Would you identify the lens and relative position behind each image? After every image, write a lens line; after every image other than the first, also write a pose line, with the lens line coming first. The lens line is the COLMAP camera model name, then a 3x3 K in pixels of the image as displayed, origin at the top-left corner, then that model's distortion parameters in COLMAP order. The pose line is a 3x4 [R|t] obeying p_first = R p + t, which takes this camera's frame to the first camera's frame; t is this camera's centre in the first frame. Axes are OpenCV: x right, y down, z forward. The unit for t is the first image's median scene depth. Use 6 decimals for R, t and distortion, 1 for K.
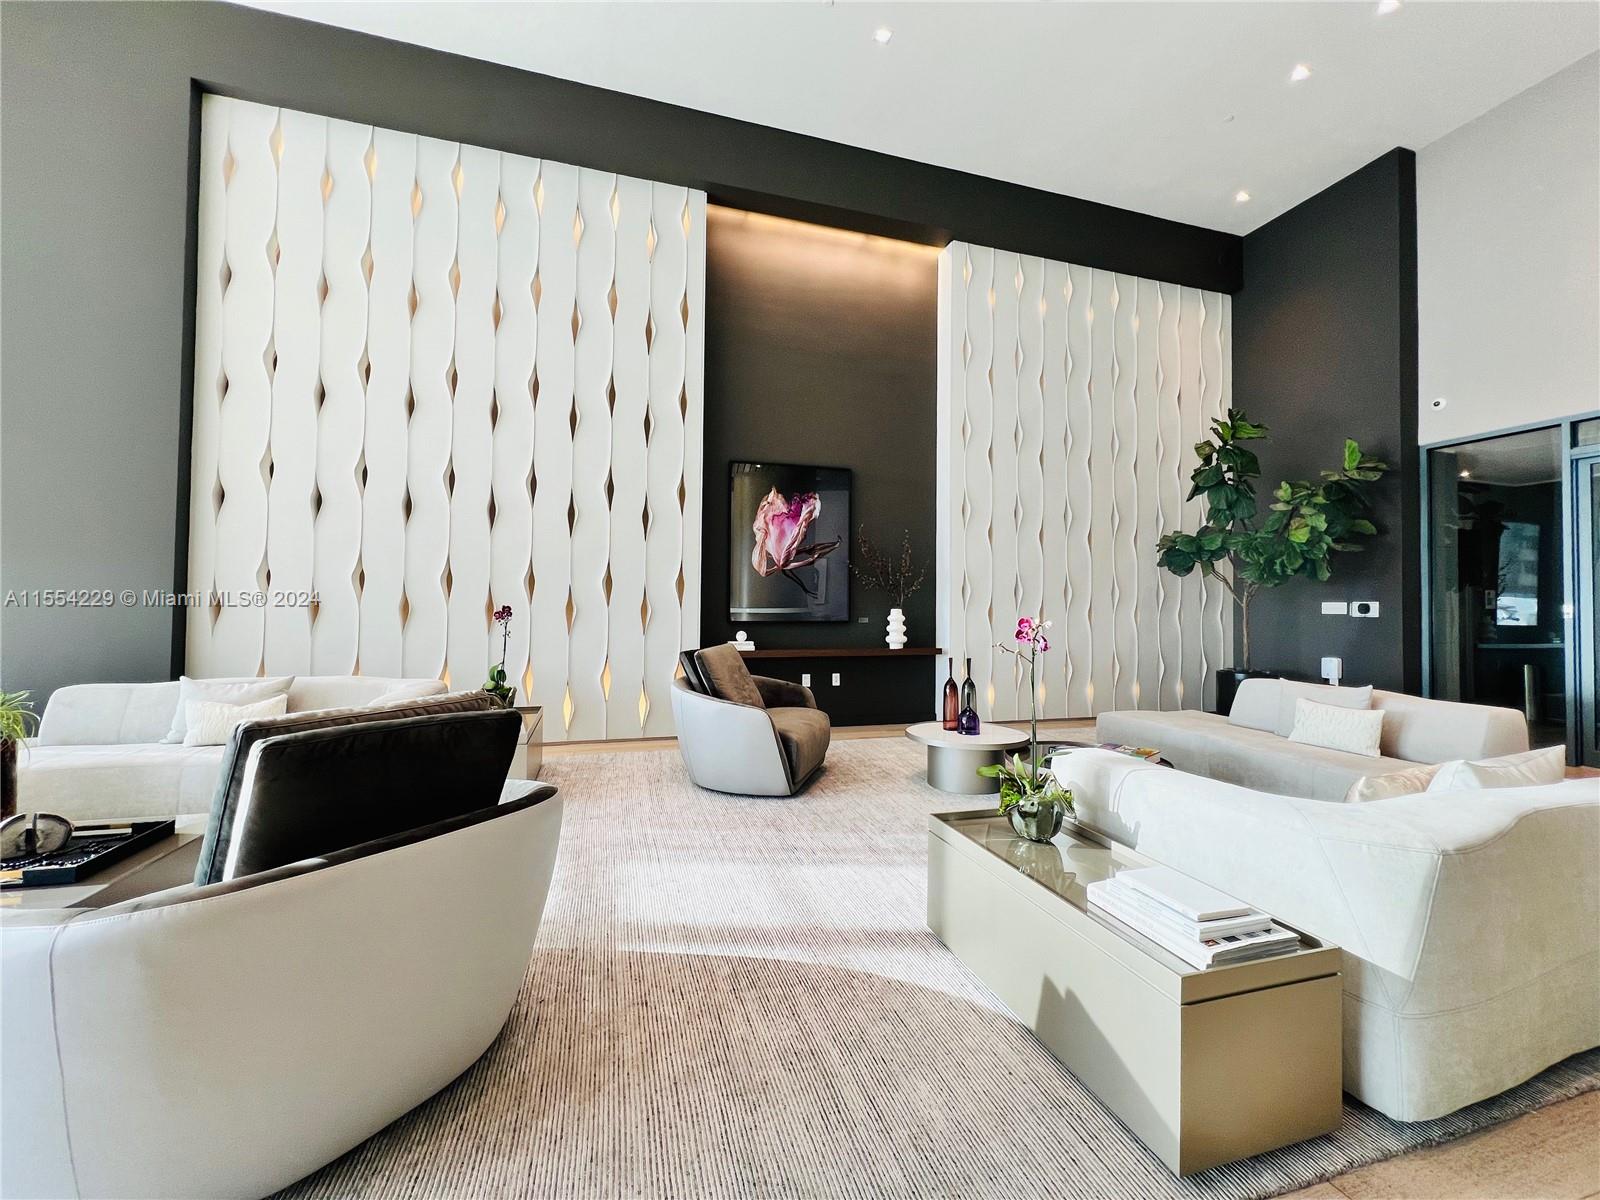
lens RADIAL K [[629.9, 0, 800.0], [0, 629.9, 600.0], [0, 0, 1]] dist [-0.002563, -0.000395]
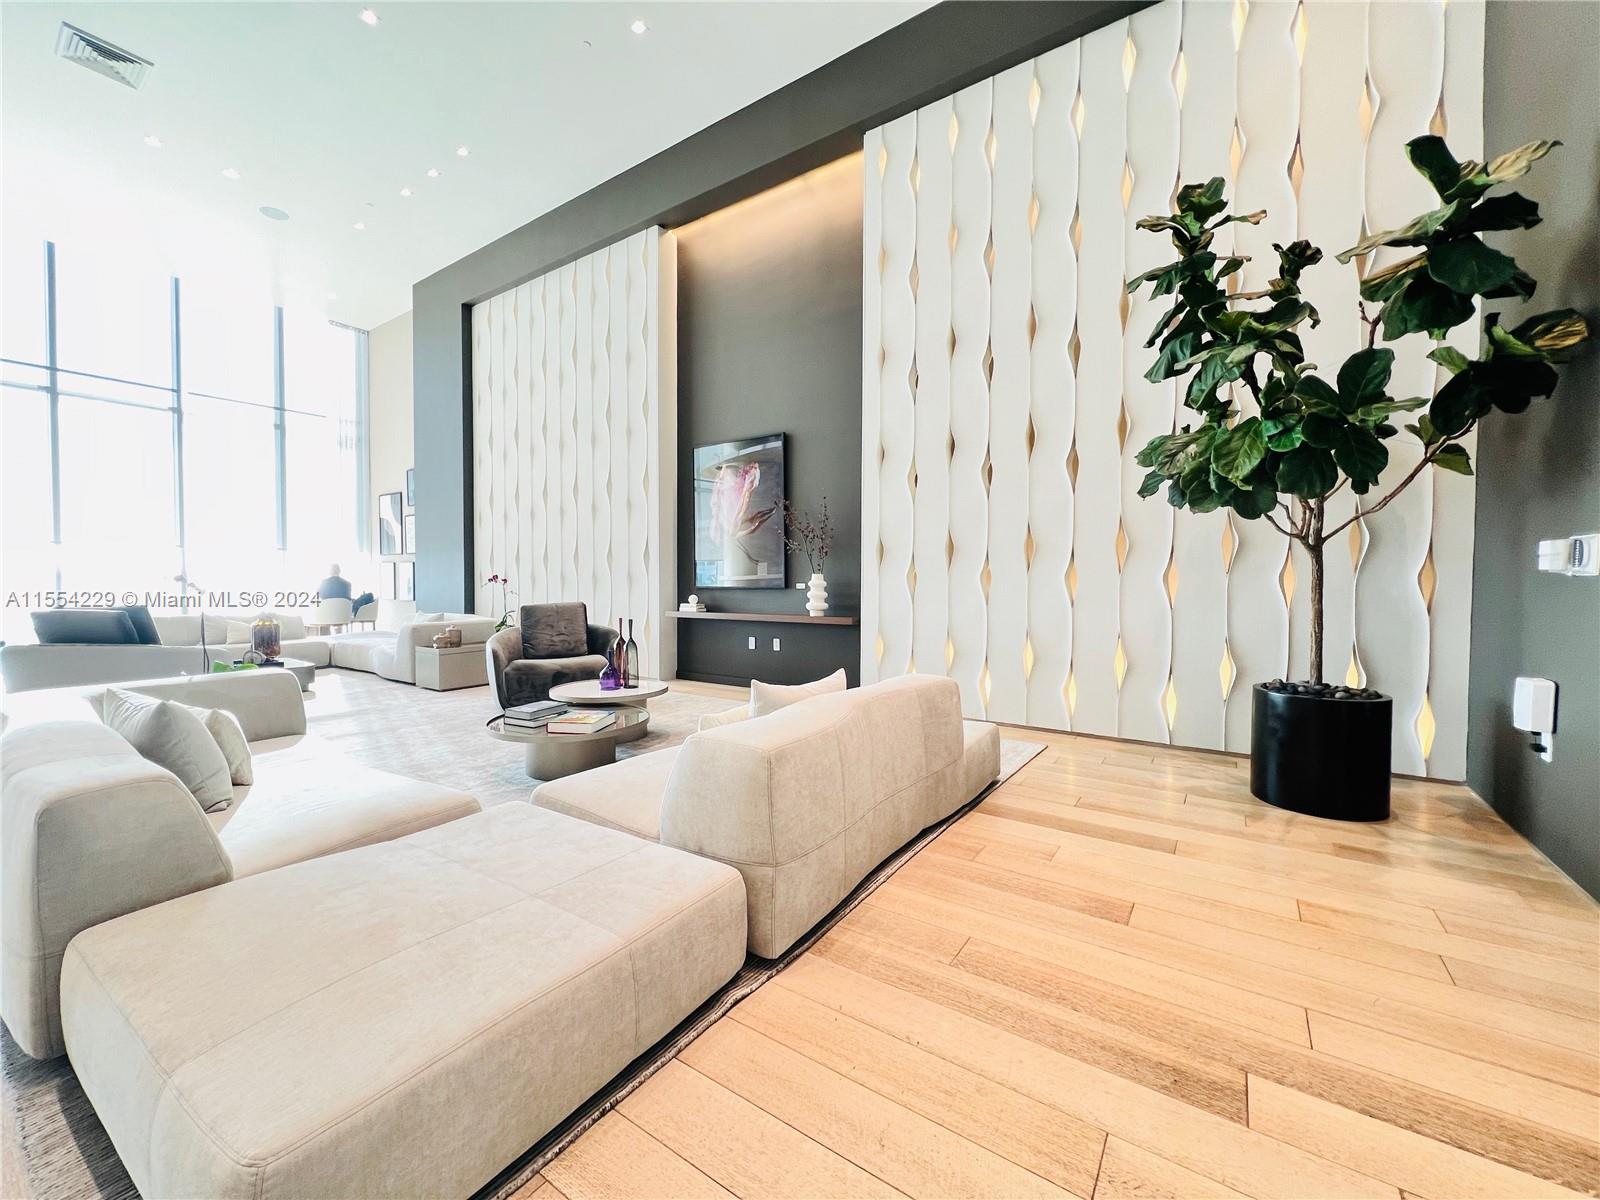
lens RADIAL K [[629.9, 0, 800.0], [0, 629.9, 600.0], [0, 0, 1]] dist [-0.002563, -0.000395]
pose [[0.636069, 0.012498, -0.771531, 0.861535], [0.019432, 0.999292, 0.032208, 0.022729], [0.771388, -0.035478, 0.635376, 0.388827]]
